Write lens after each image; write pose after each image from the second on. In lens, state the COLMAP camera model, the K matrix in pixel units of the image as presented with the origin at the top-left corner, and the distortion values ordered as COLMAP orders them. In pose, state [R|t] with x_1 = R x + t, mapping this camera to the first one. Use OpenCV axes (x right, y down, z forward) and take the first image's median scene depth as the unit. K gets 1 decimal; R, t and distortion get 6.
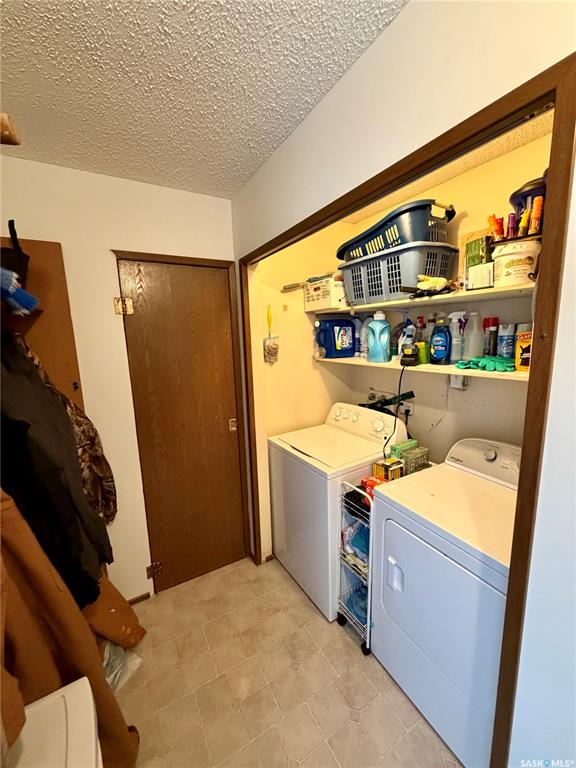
lens RADIAL K [[304.5, 0, 288.2], [0, 304.5, 383.1], [0, 0, 1]] dist [0.000036, -0.000132]
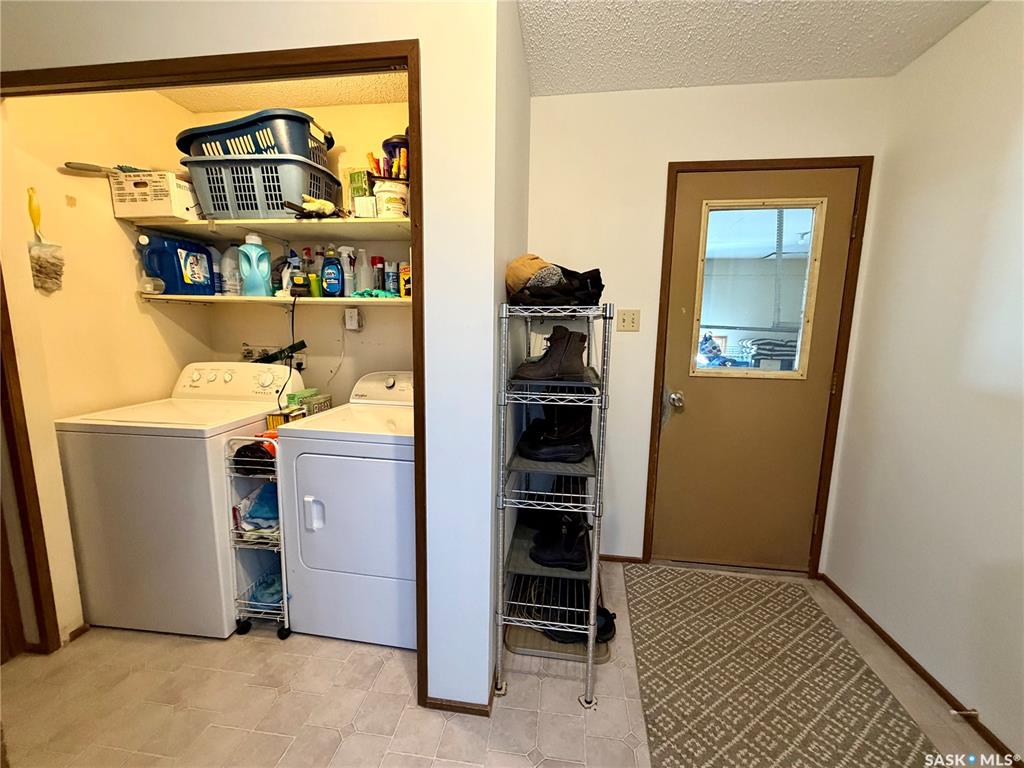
lens RADIAL K [[406.0, 0, 510.8], [0, 406.0, 383.7], [0, 0, 1]] dist [0.000036, -0.000132]
pose [[0.614613, -0.074780, 0.785276, -0.173818], [0.089927, 0.995649, 0.024431, 0.220957], [-0.783686, 0.055602, 0.618664, -0.191315]]
